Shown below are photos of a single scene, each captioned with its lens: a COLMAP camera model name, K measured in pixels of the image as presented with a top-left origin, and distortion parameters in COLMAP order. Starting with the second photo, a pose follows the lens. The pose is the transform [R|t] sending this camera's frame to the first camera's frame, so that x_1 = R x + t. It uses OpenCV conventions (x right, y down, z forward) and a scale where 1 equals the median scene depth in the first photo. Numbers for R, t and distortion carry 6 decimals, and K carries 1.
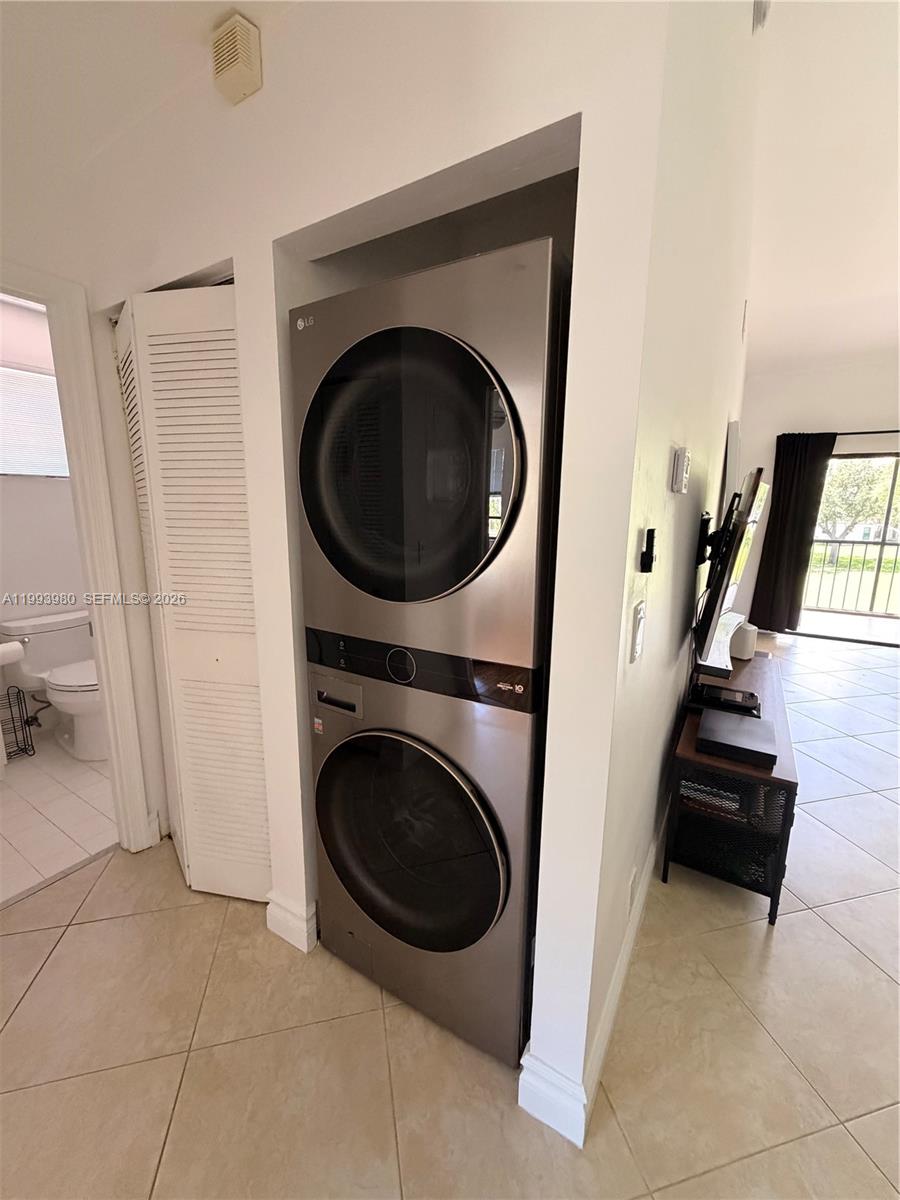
lens RADIAL K [[481.3, 0, 453.3], [0, 481.3, 601.4], [0, 0, 1]] dist [0.002563, 0.000035]
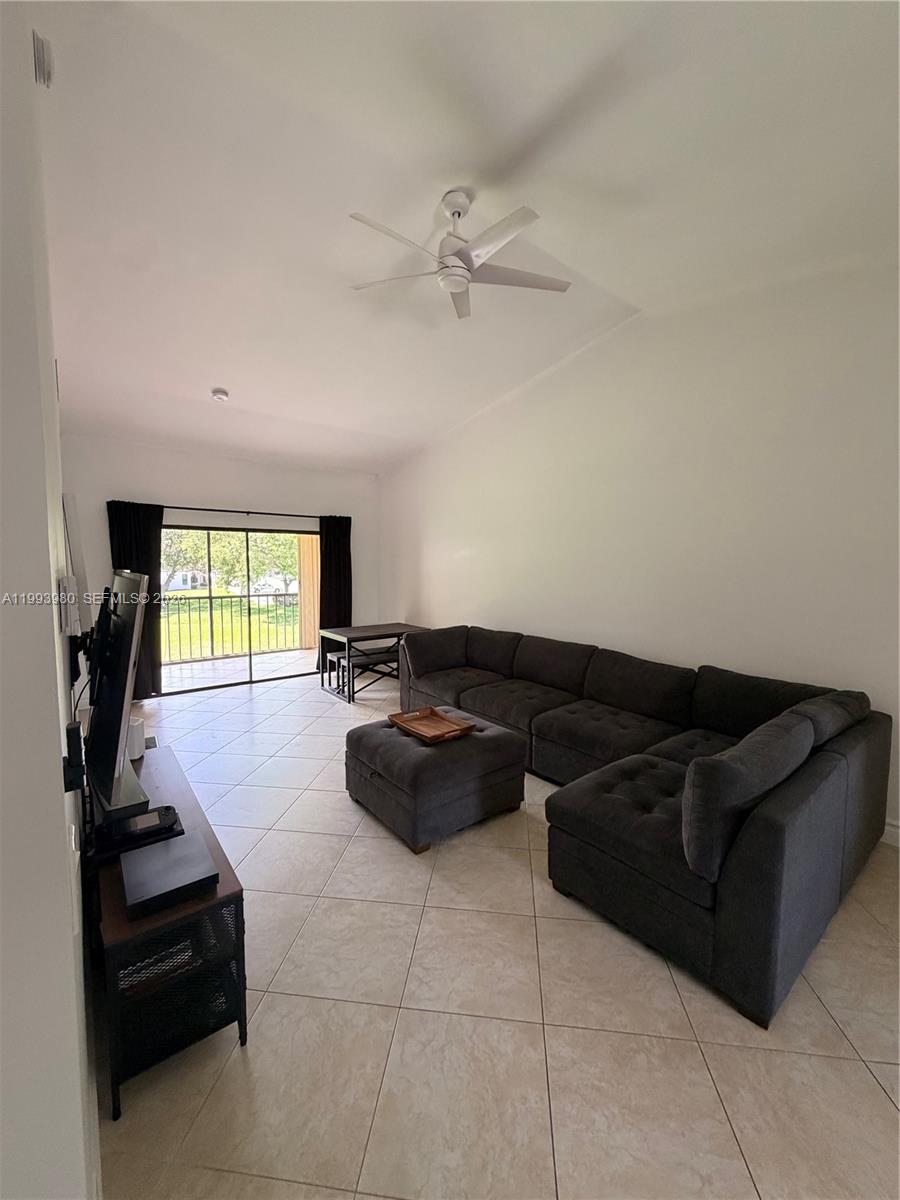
lens RADIAL K [[481.3, 0, 446.6], [0, 481.3, 602.4], [0, 0, 1]] dist [0.002563, 0.000035]
pose [[0.353269, -0.092149, 0.930972, -0.004832], [0.175568, 0.983986, 0.030775, -0.169936], [-0.918900, 0.152577, 0.363790, 0.176655]]
